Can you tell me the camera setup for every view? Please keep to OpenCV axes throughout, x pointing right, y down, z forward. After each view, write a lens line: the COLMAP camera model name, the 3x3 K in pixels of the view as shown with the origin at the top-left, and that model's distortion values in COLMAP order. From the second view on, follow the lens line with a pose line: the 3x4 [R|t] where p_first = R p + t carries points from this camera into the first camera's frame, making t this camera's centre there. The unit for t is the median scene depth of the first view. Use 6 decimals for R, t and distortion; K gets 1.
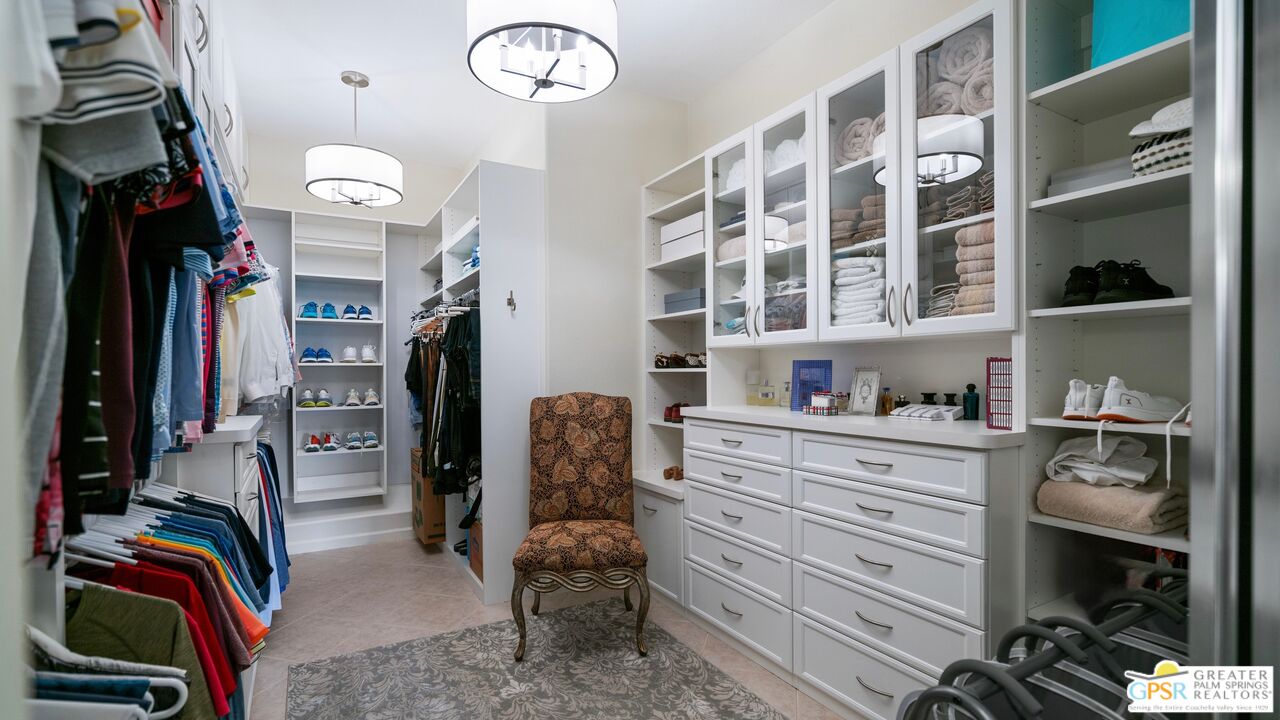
lens RADIAL K [[584.4, 0, 641.8], [0, 584.4, 367.7], [0, 0, 1]] dist [-0.009140, 0.001546]
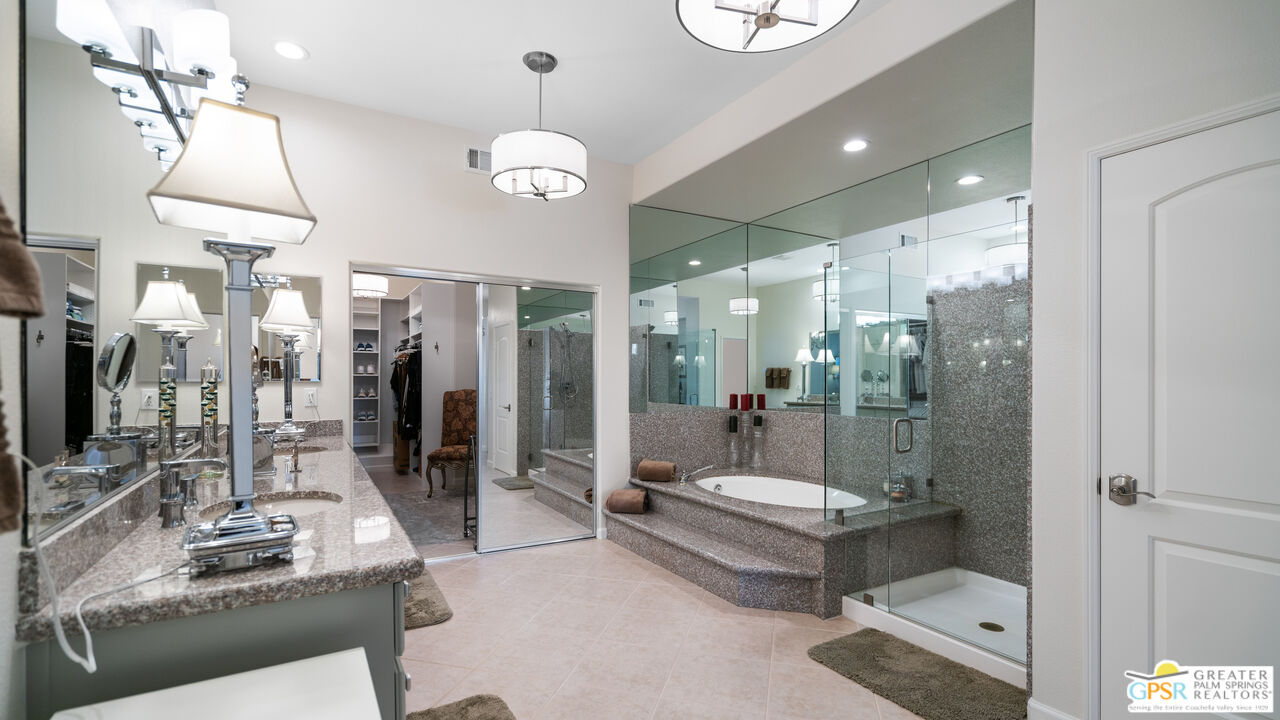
lens RADIAL K [[584.4, 0, 639.3], [0, 584.4, 366.7], [0, 0, 1]] dist [-0.009140, 0.001546]
pose [[0.999933, 0.003189, -0.011123, 0.415468], [-0.003383, 0.999840, -0.017537, -0.003587], [0.011065, 0.017573, 0.999784, -0.864093]]
